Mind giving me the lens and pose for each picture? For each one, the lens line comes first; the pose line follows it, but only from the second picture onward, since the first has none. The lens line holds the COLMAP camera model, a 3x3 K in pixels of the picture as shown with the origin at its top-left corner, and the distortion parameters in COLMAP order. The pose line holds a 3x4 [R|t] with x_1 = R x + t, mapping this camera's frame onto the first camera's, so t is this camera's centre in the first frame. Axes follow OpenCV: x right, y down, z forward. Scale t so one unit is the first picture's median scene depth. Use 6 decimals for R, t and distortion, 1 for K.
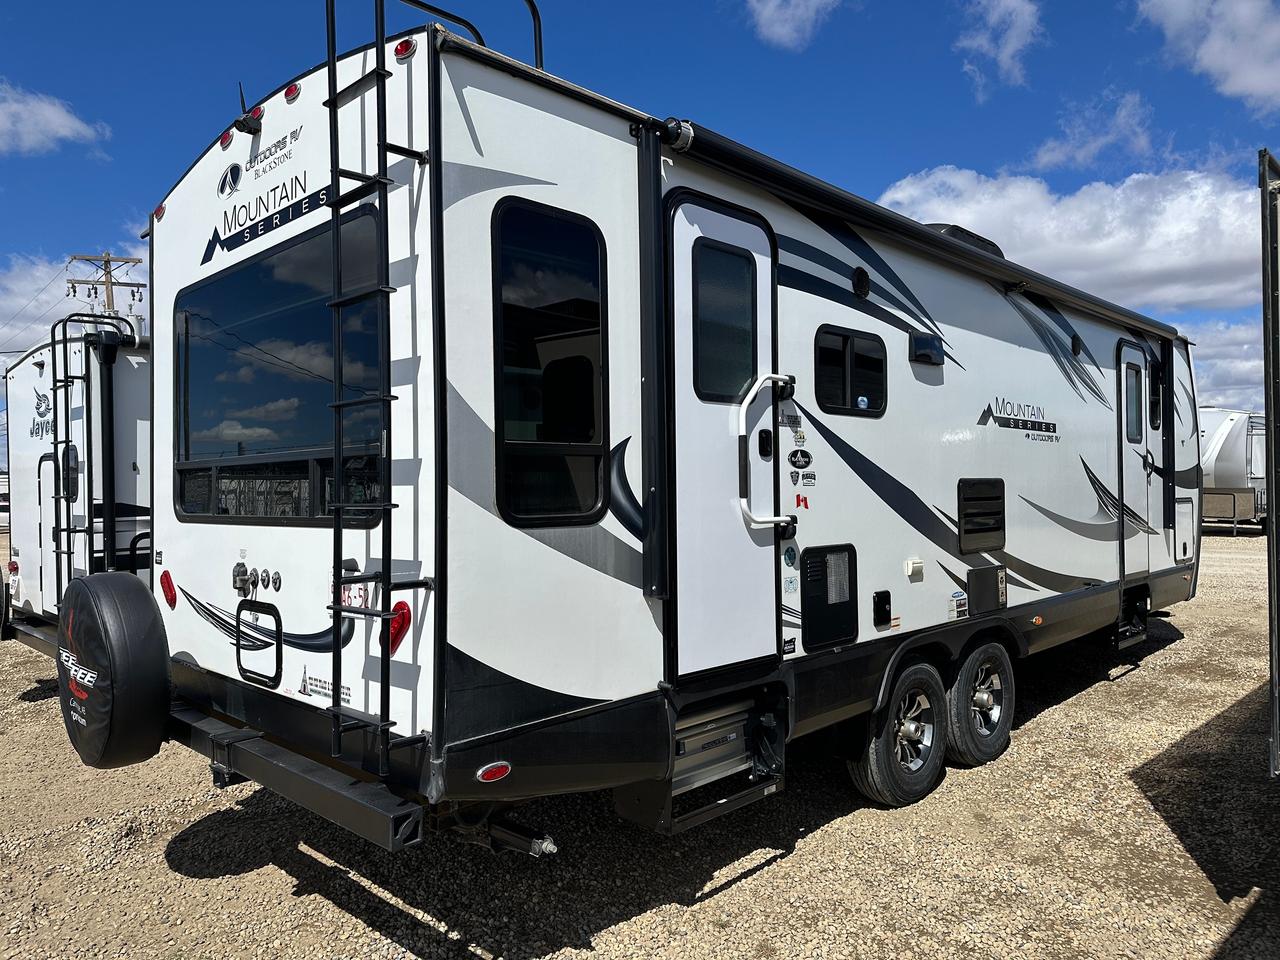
lens RADIAL K [[908.6, 0, 639.6], [0, 908.6, 487.5], [0, 0, 1]] dist [0.002087, 0.000776]
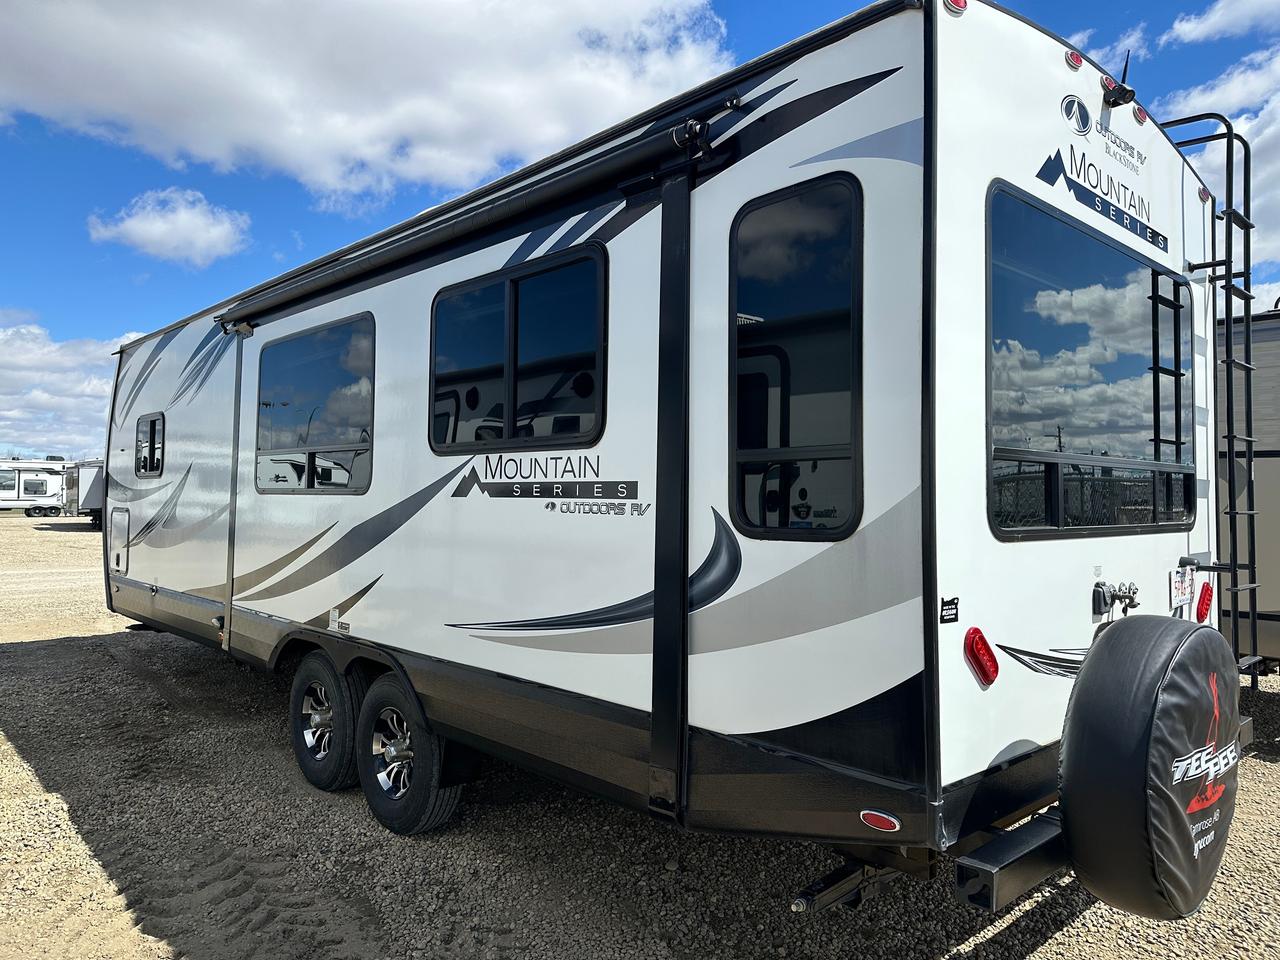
lens RADIAL K [[898.8, 0, 640.0], [0, 898.8, 480.0], [0, 0, 1]] dist [-0.000159, -0.000640]
pose [[0.041963, 0.035431, 0.998491, -1.240793], [-0.013365, 0.999302, -0.034898, 0.022176], [-0.999030, -0.011880, 0.042407, 1.333744]]
